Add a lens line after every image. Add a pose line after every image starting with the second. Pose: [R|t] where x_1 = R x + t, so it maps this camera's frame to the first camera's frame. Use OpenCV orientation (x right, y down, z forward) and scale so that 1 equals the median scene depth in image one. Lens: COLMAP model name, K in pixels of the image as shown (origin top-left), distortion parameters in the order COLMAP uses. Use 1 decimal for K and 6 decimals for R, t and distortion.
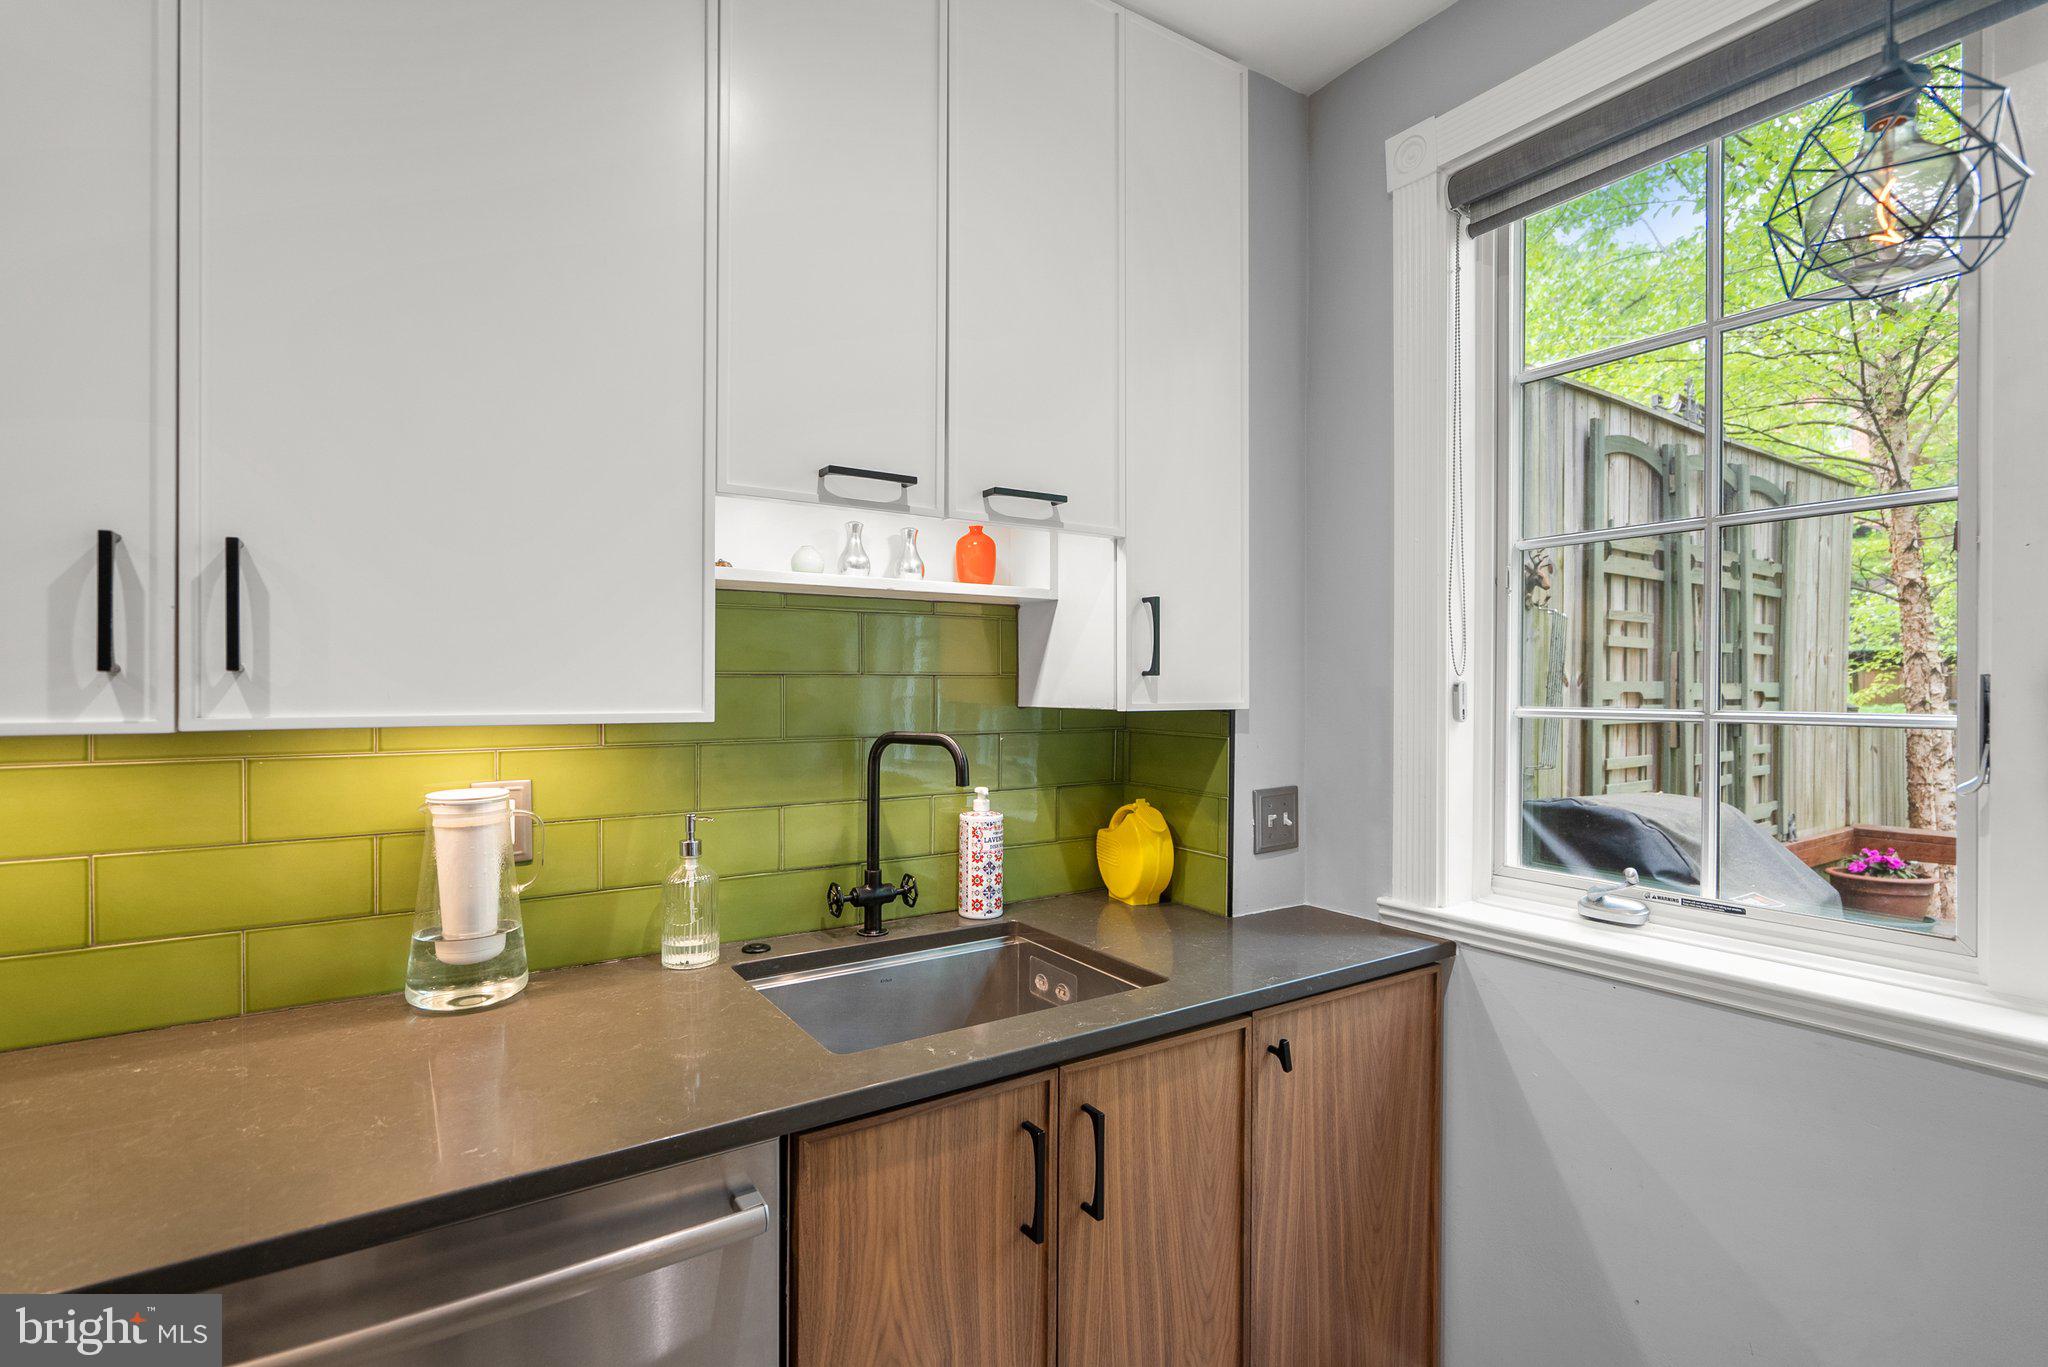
lens RADIAL K [[956.5, 0, 1026.1], [0, 956.5, 685.8], [0, 0, 1]] dist [-0.005151, 0.000108]
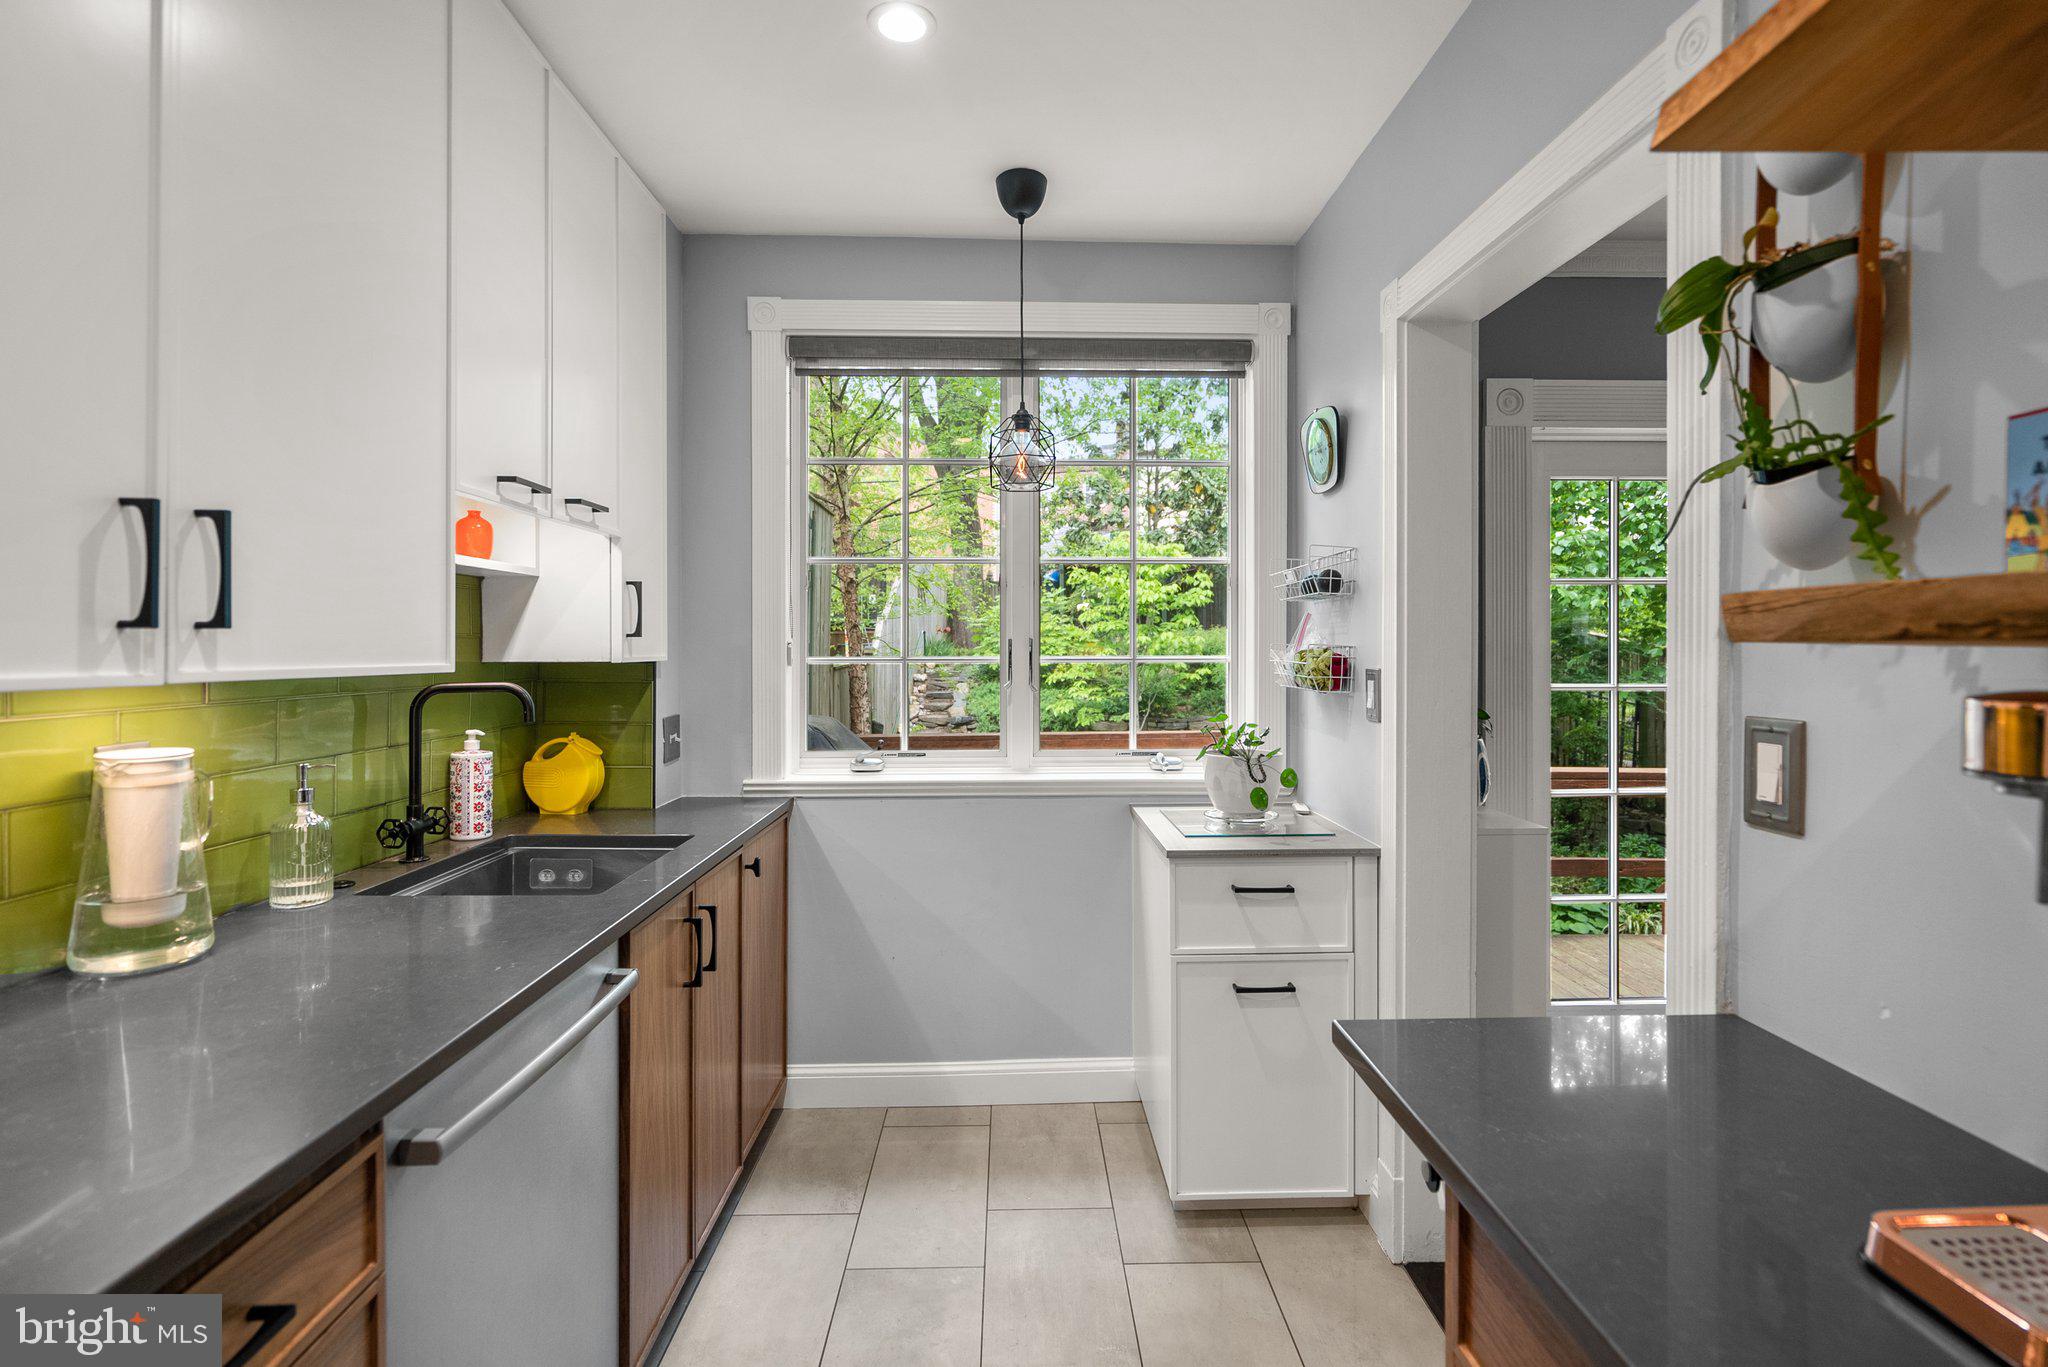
lens RADIAL K [[954.7, 0, 1029.1], [0, 954.7, 655.4], [0, 0, 1]] dist [-0.002912, -0.000572]
pose [[0.524372, -0.008017, 0.851451, -0.831055], [0.000606, 0.999959, 0.009043, 0.004015], [-0.851489, -0.004226, 0.524355, -0.250152]]
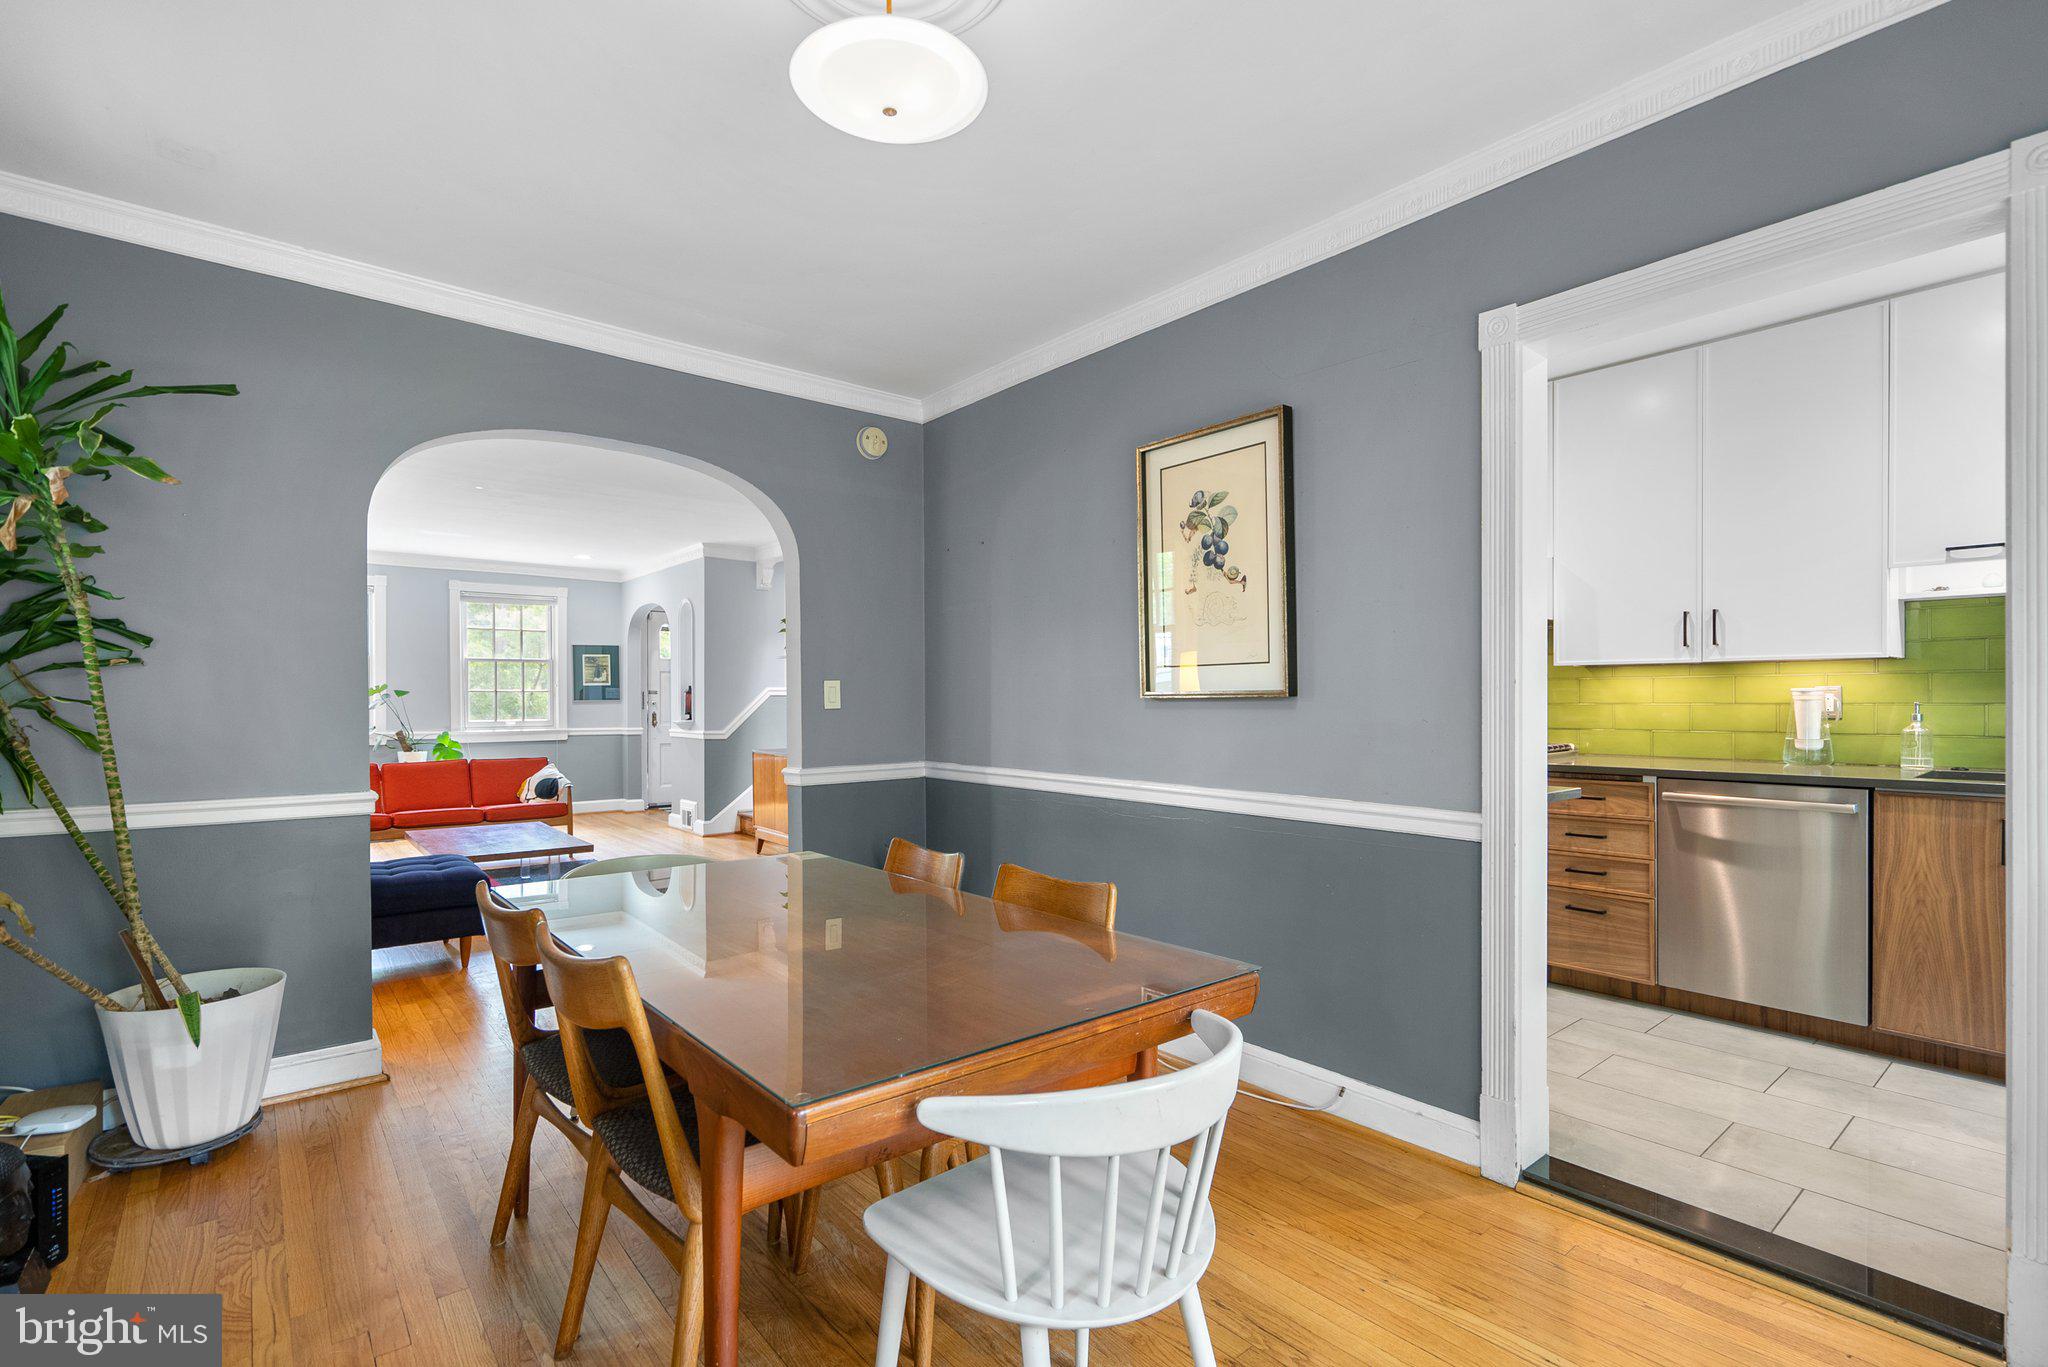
lens RADIAL K [[955.9, 0, 1025.0], [0, 955.9, 700.5], [0, 0, 1]] dist [-0.003108, 0.000085]
pose [[0.106932, 0.001862, -0.994265, 1.657477], [0.001162, 0.999997, 0.001997, 0.122773], [0.994266, -0.001368, 0.106930, -1.328835]]
